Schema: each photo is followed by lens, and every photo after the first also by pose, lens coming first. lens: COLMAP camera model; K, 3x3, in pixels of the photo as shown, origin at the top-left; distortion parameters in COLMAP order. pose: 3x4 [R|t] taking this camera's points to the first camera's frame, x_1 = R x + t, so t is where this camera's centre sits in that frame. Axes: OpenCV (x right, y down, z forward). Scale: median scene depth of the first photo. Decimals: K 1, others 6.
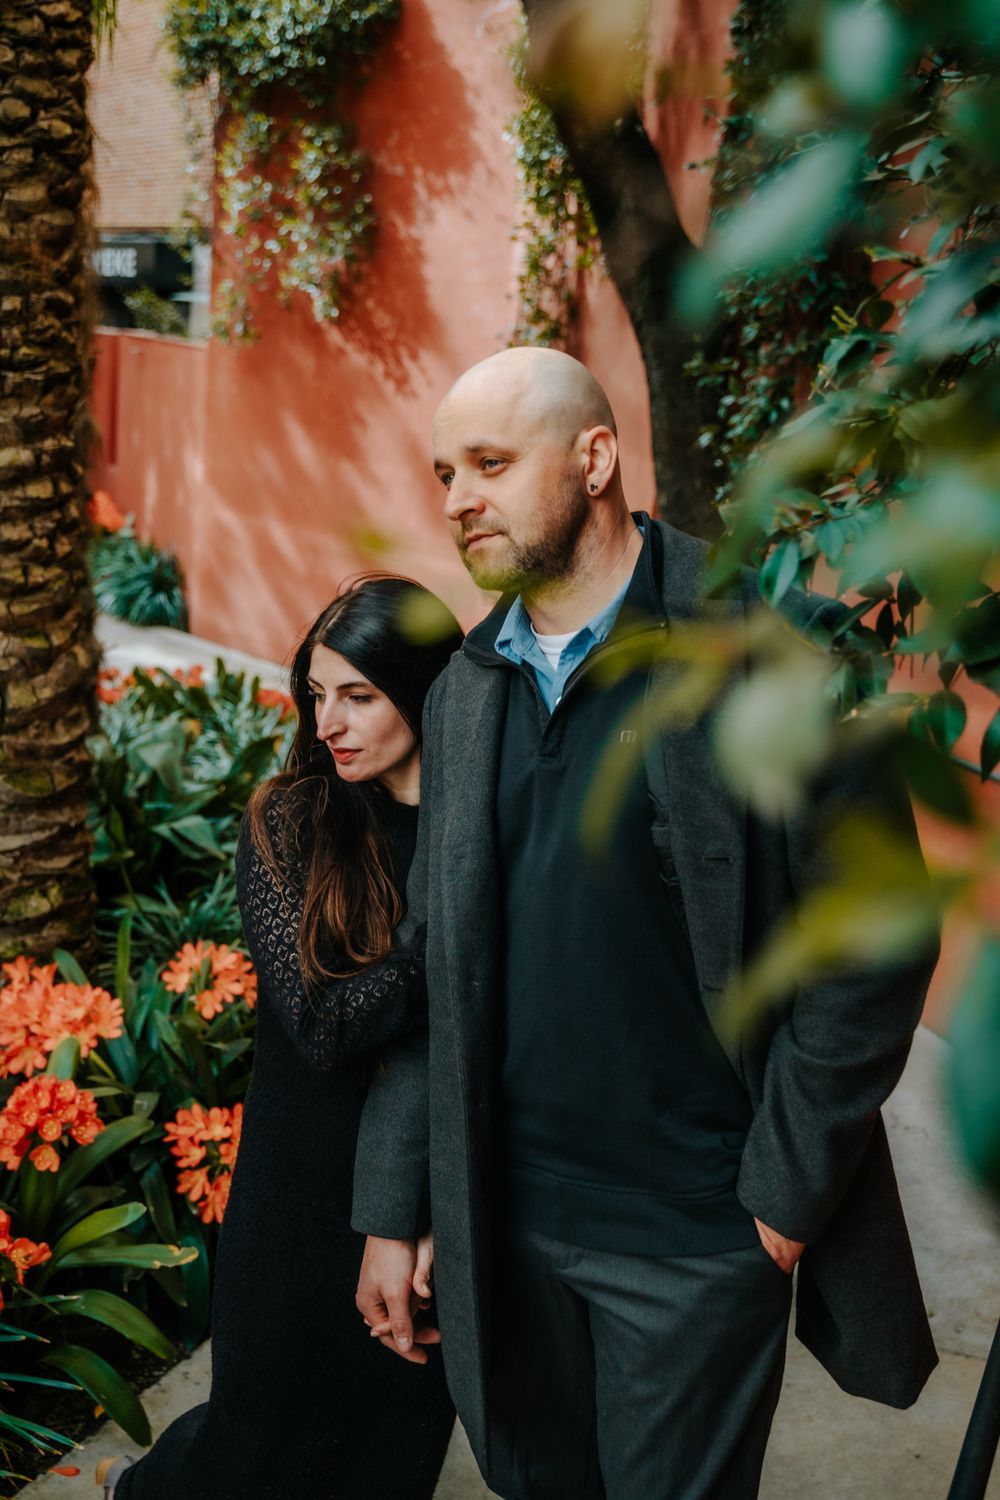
lens RADIAL K [[1763.2, 0, 499.2], [0, 1763.2, 750.3], [0, 0, 1]] dist [-0.022590, 0.000000]
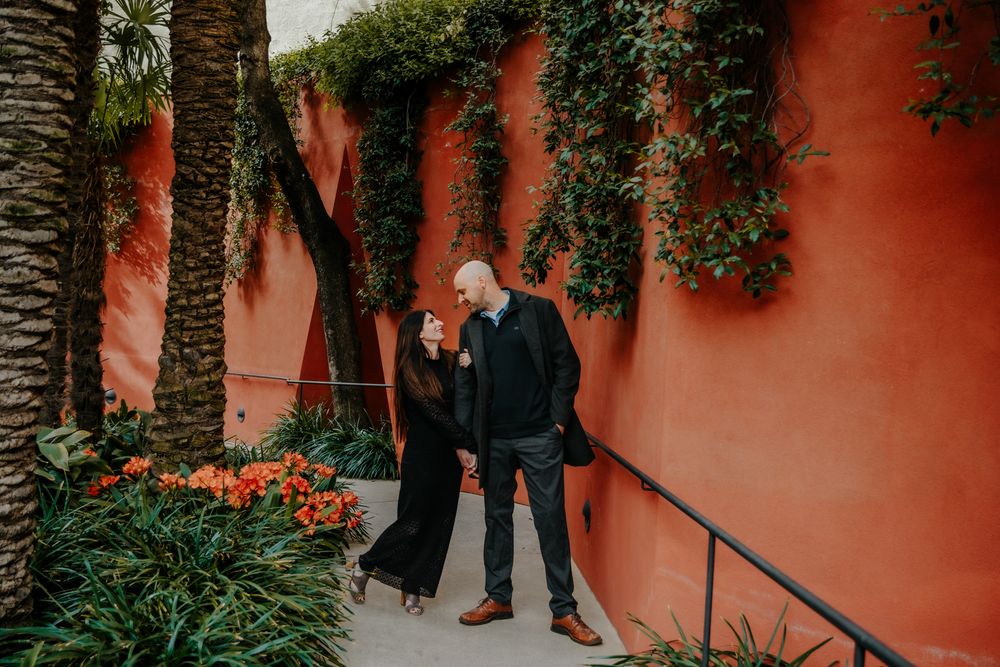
lens RADIAL K [[987.8, 0, 500.2], [0, 987.8, 333.3], [0, 0, 1]] dist [0.005281, 0.000000]
pose [[0.890541, -0.069164, 0.449615, -0.241749], [0.134970, 0.984041, -0.115958, 0.063706], [-0.434420, 0.163950, 0.885664, -0.284227]]
